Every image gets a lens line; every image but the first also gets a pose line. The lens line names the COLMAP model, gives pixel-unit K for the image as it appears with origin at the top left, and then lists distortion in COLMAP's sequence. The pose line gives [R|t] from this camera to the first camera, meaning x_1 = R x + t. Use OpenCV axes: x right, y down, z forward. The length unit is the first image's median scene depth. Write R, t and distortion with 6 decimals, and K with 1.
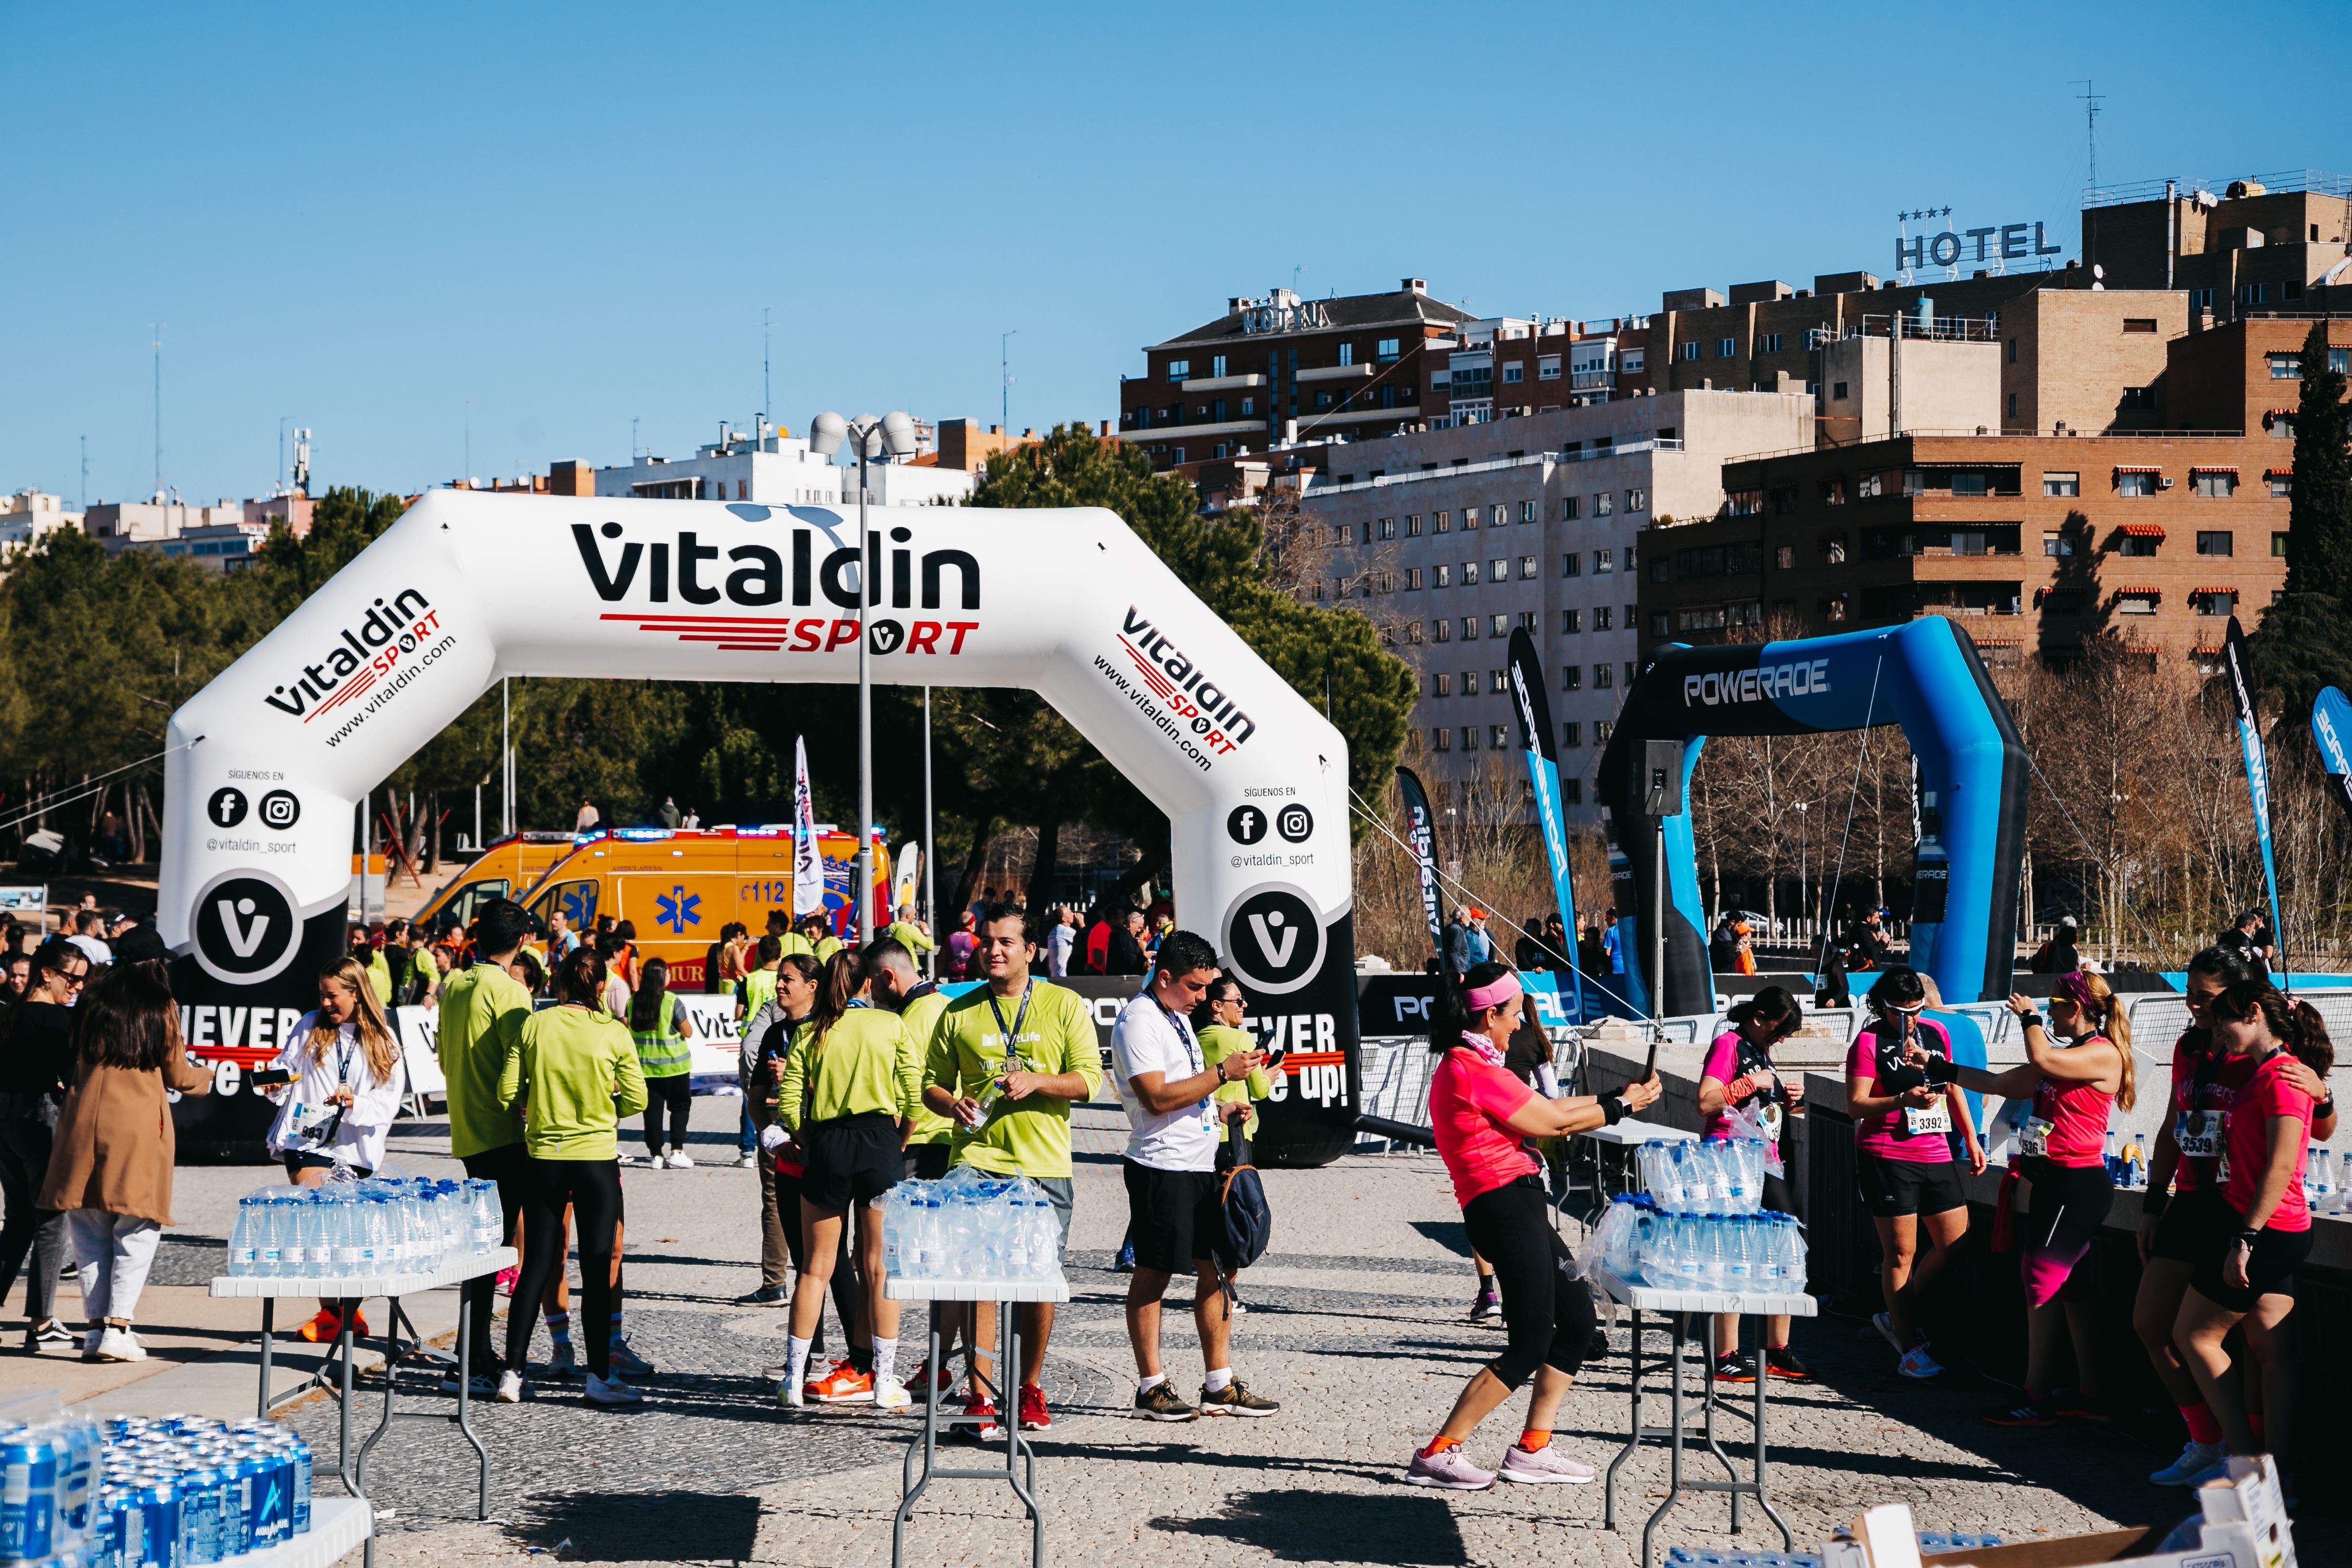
lens RADIAL K [[4415.7, 0, 1142.3], [0, 4415.7, 778.6], [0, 0, 1]] dist [0.202185, 0.190745]
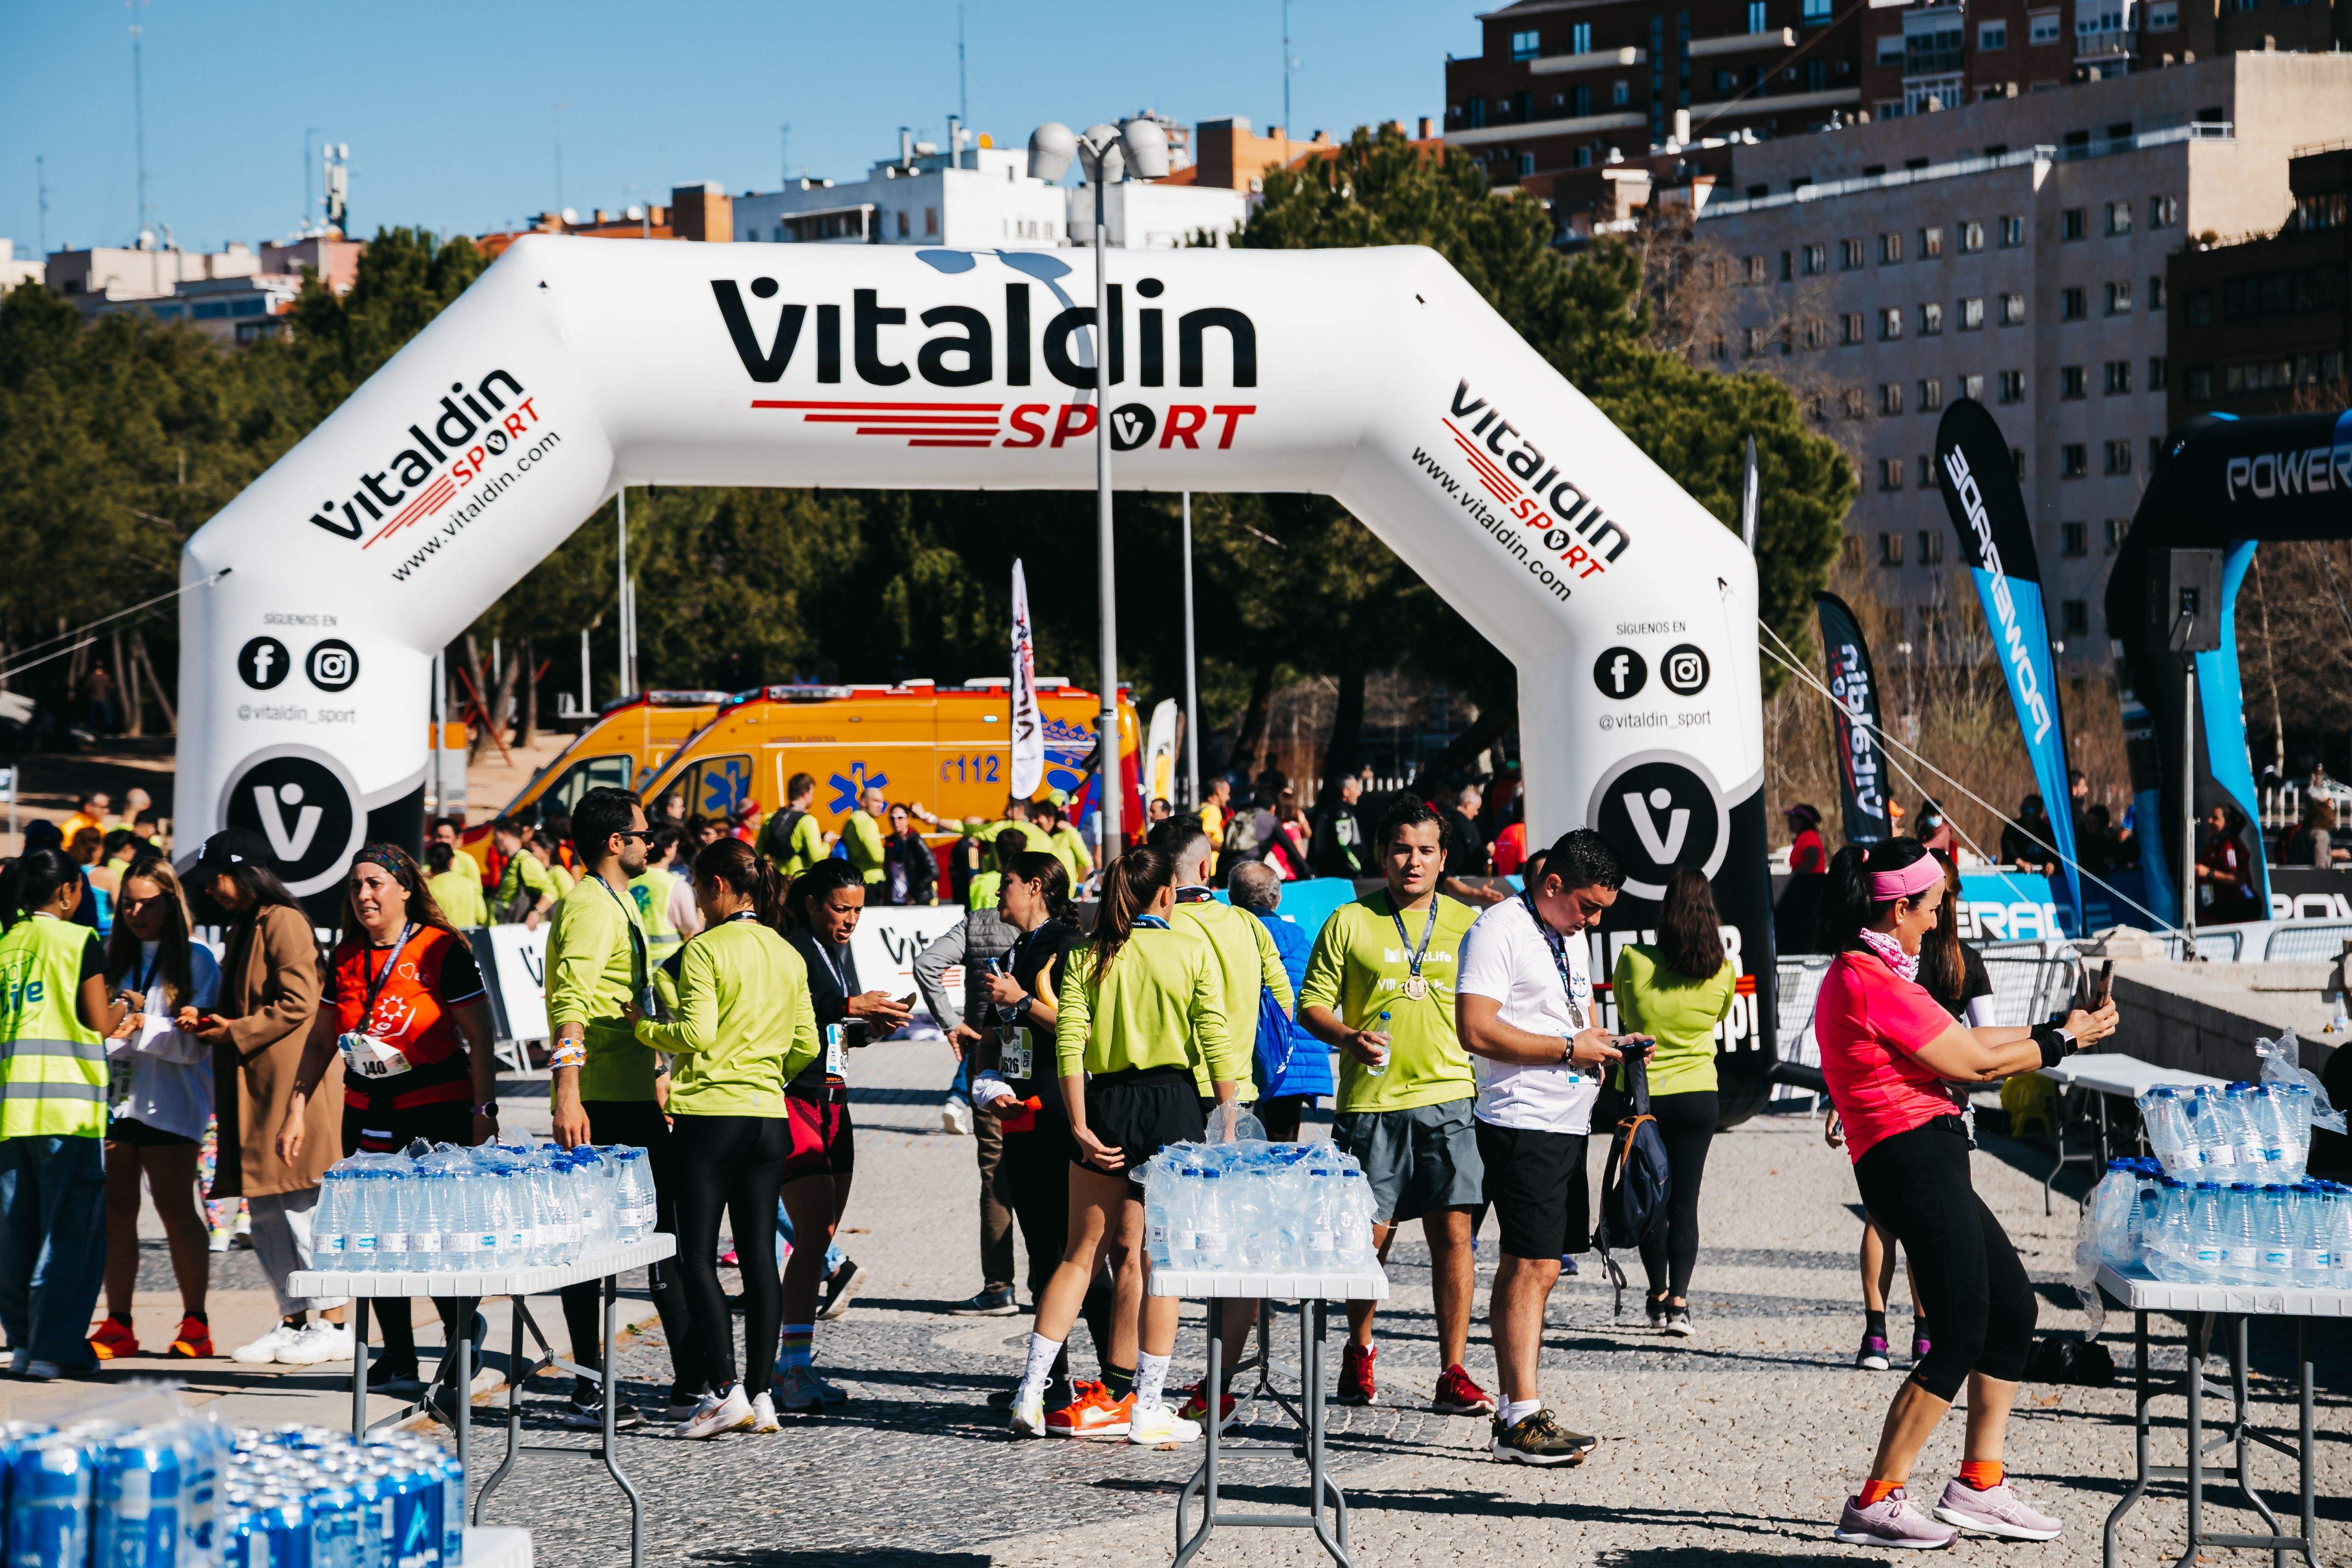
lens RADIAL K [[5520.0, 0, 1166.6], [0, 5520.0, 824.2], [0, 0, 1]] dist [0.337030, 0.100746]
pose [[0.998391, -0.009729, -0.055857, -0.000630], [0.011668, 0.999337, 0.034492, 0.002964], [0.055485, -0.035088, 0.997843, 0.066756]]
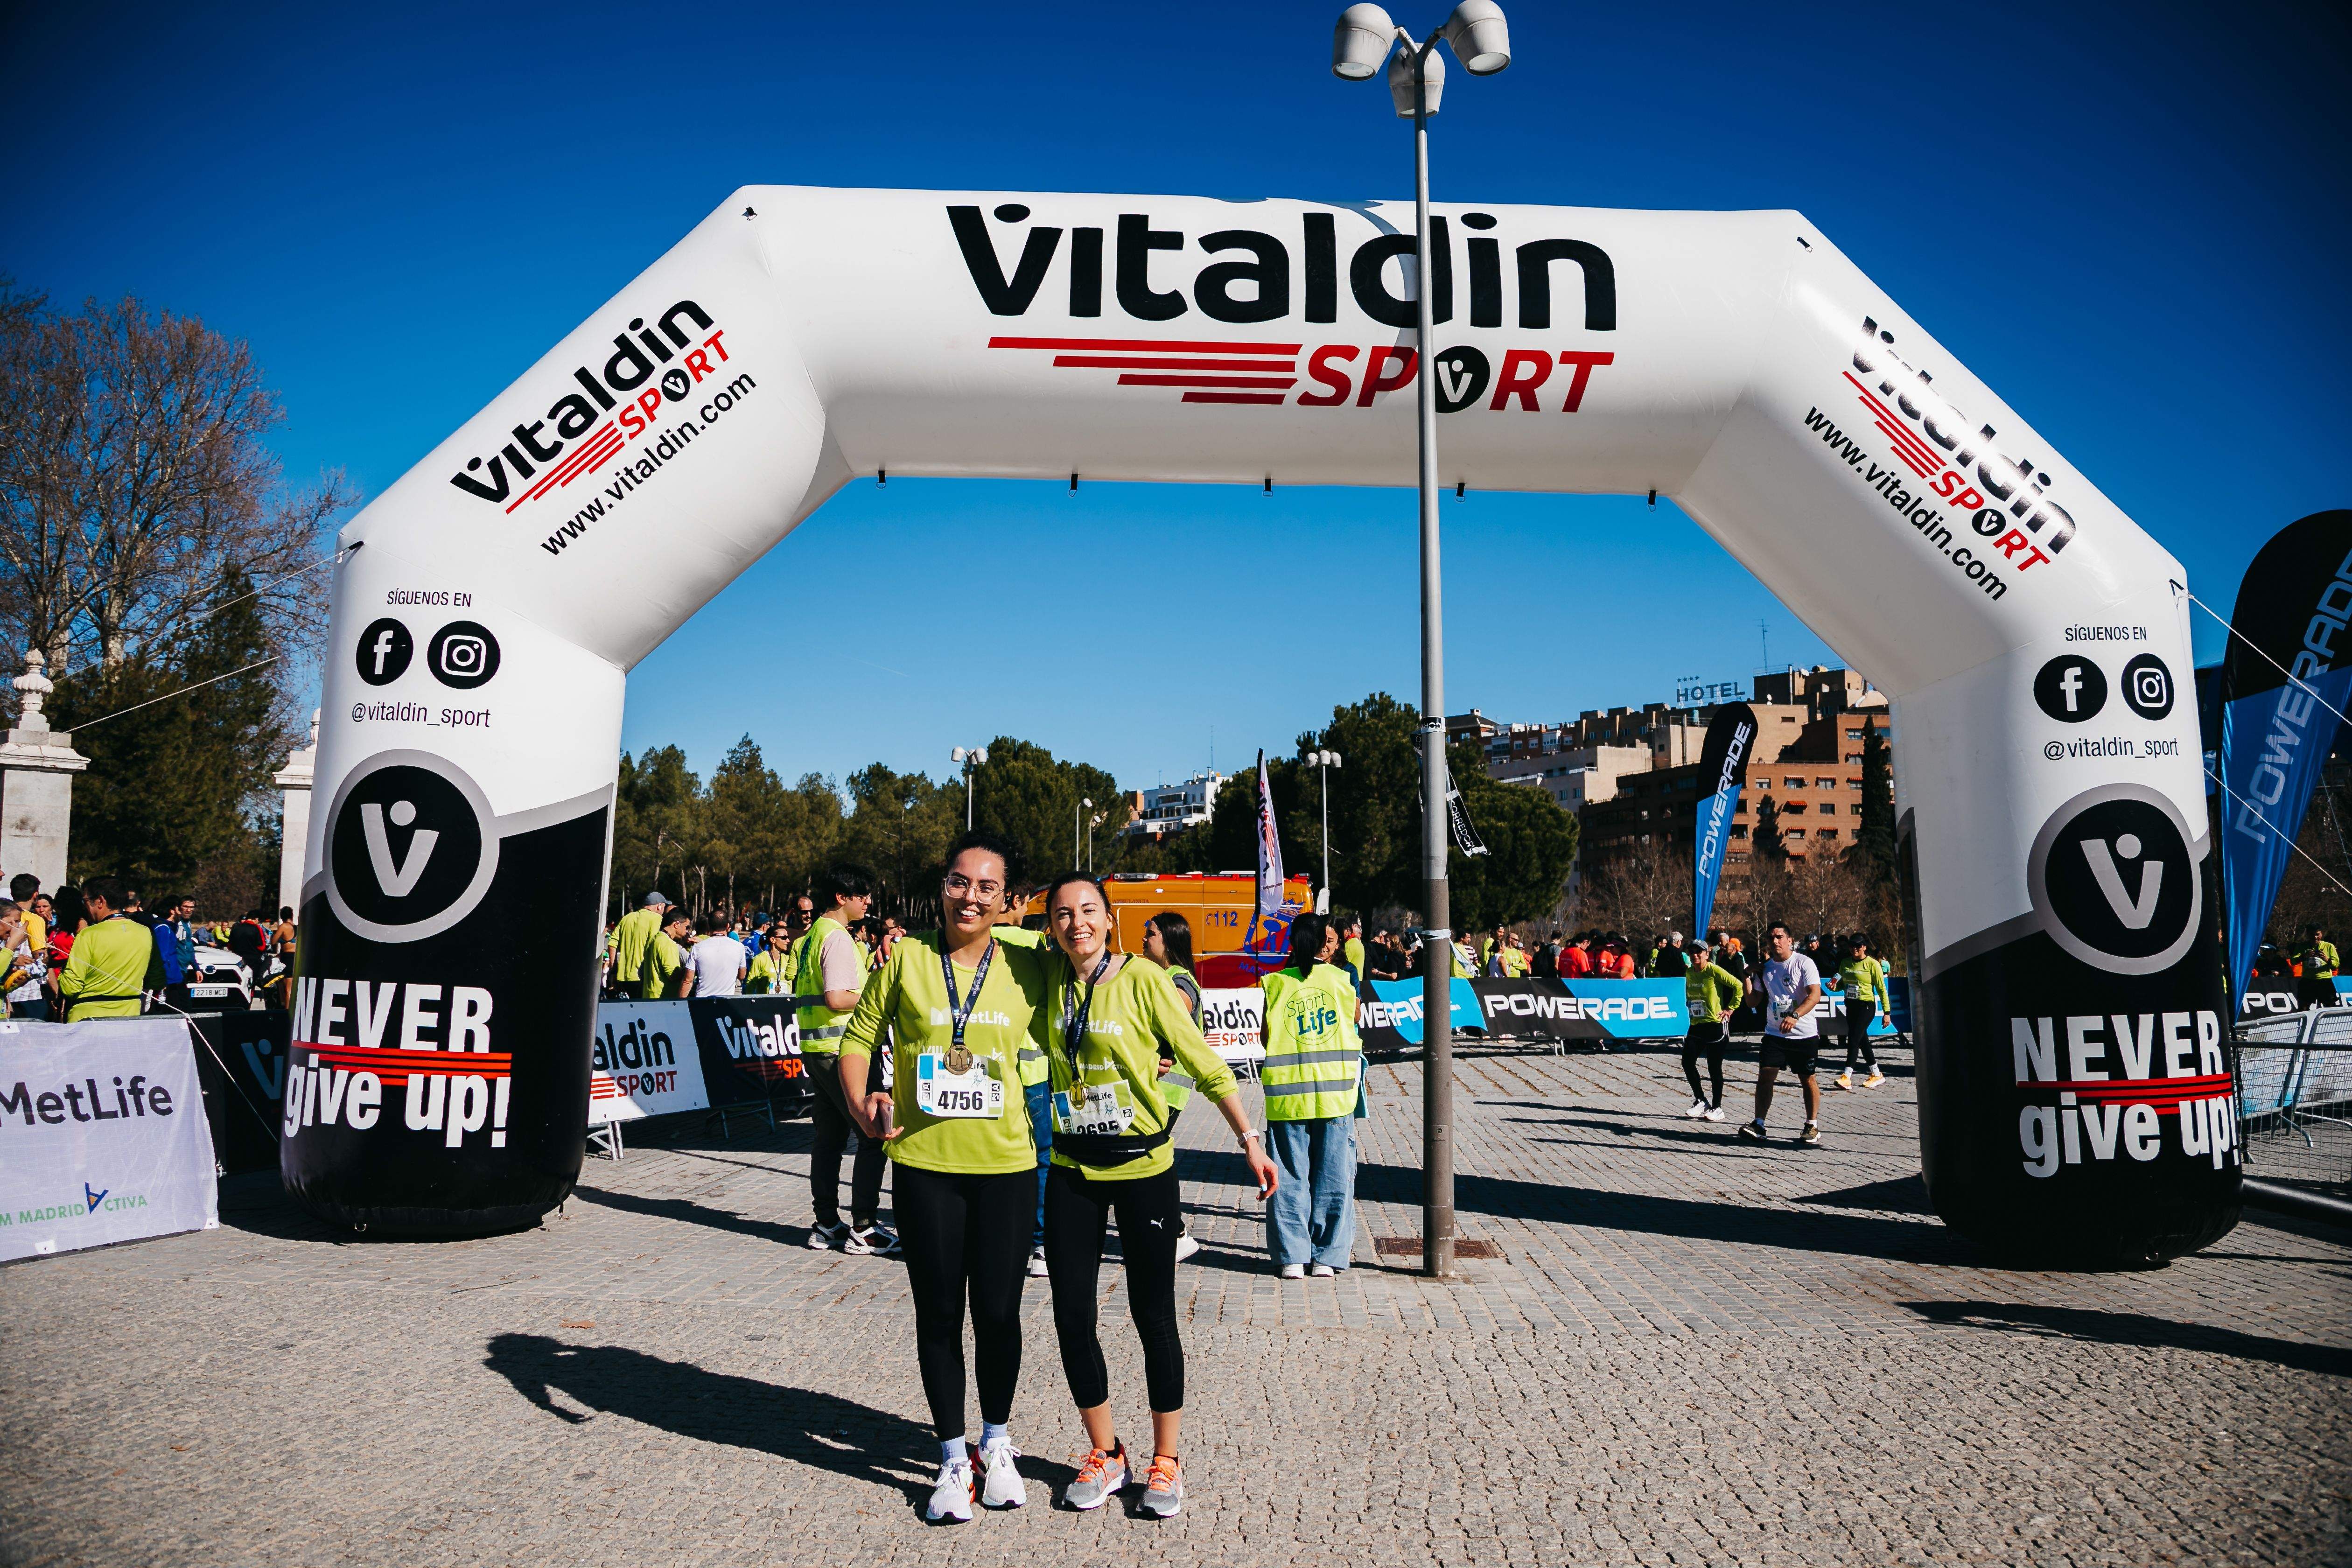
lens RADIAL K [[1662.0, 0, 1168.6], [0, 1662.0, 810.5], [0, 0, 1]] dist [-0.080834, 0.006838]
pose [[0.993878, -0.004223, -0.110402, -0.073168], [-0.002976, 0.997884, -0.064955, 0.041618], [0.110442, 0.064886, 0.991762, 0.780677]]
